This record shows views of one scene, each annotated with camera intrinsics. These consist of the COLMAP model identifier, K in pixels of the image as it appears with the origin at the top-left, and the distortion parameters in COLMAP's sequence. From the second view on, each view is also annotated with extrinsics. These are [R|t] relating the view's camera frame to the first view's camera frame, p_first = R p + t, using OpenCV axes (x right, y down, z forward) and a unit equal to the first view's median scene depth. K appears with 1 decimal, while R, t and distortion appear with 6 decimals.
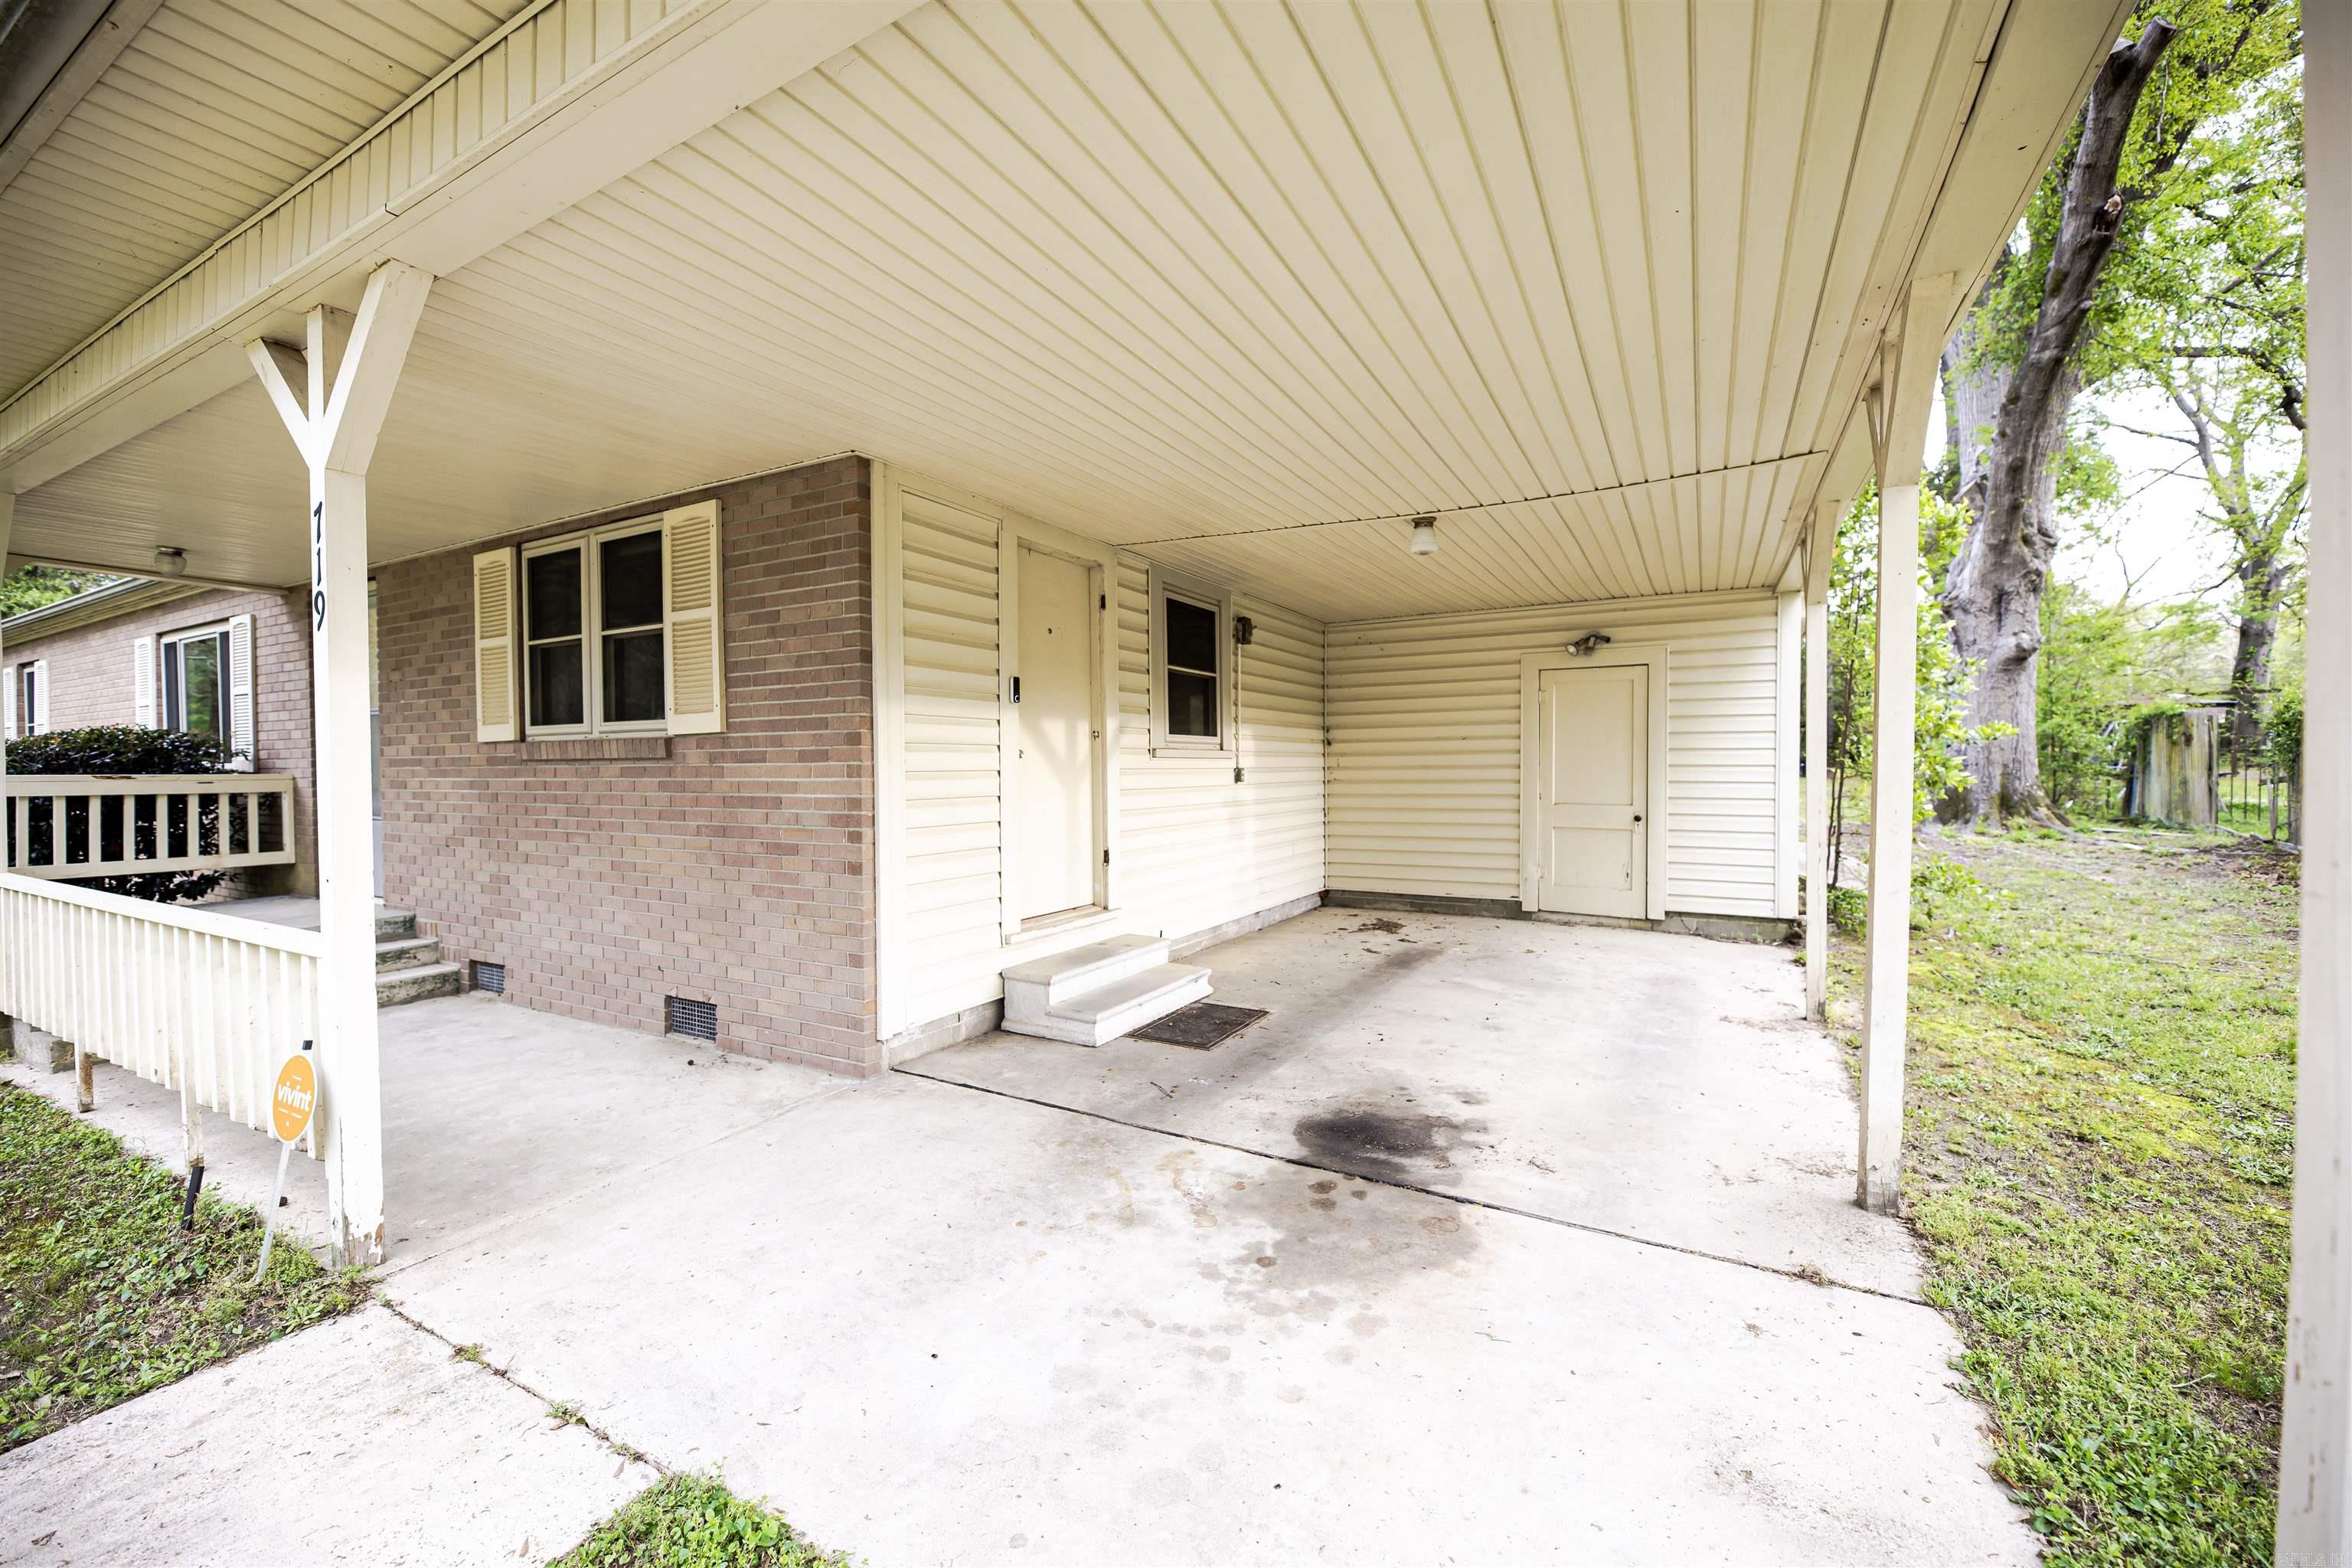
lens RADIAL K [[941.4, 0, 1177.0], [0, 941.4, 787.6], [0, 0, 1]] dist [-0.001858, -0.001576]
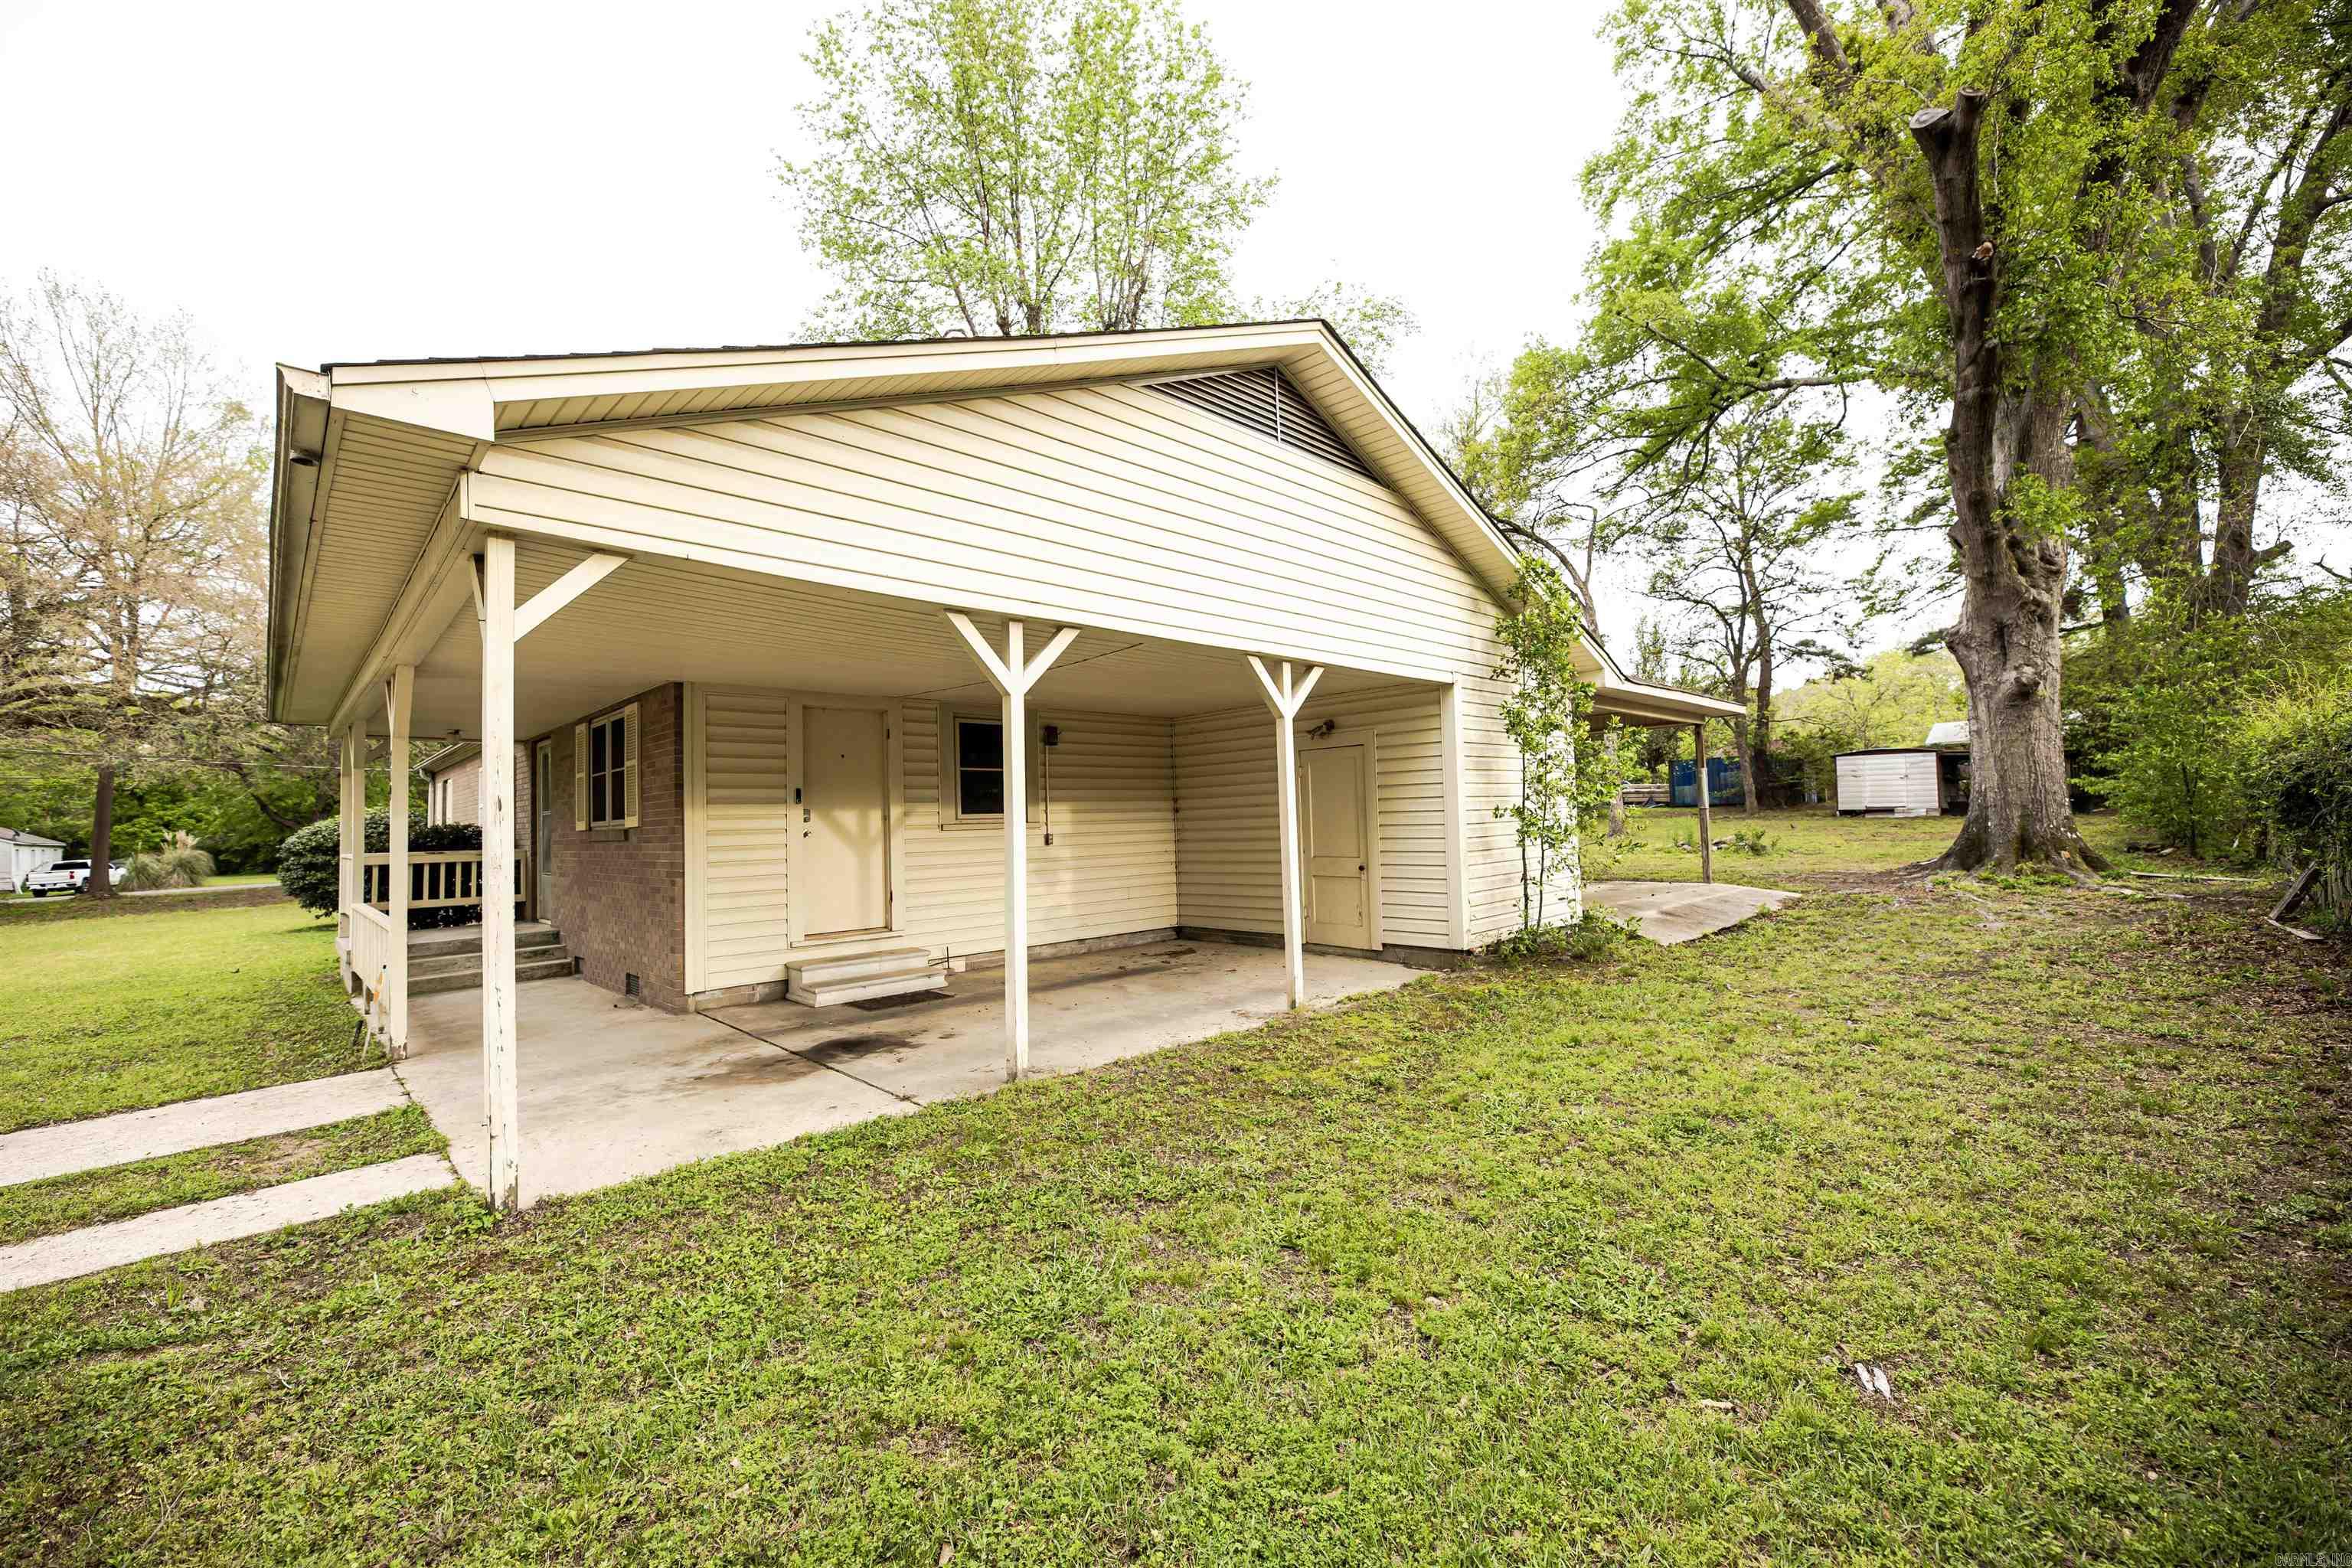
lens RADIAL K [[941.4, 0, 1166.9], [0, 941.4, 787.5], [0, 0, 1]] dist [-0.001858, -0.001576]
pose [[0.955992, -0.033377, -0.291489, 0.805050], [0.017494, 0.998225, -0.056927, -0.009828], [0.292872, 0.049323, 0.954879, -0.354507]]
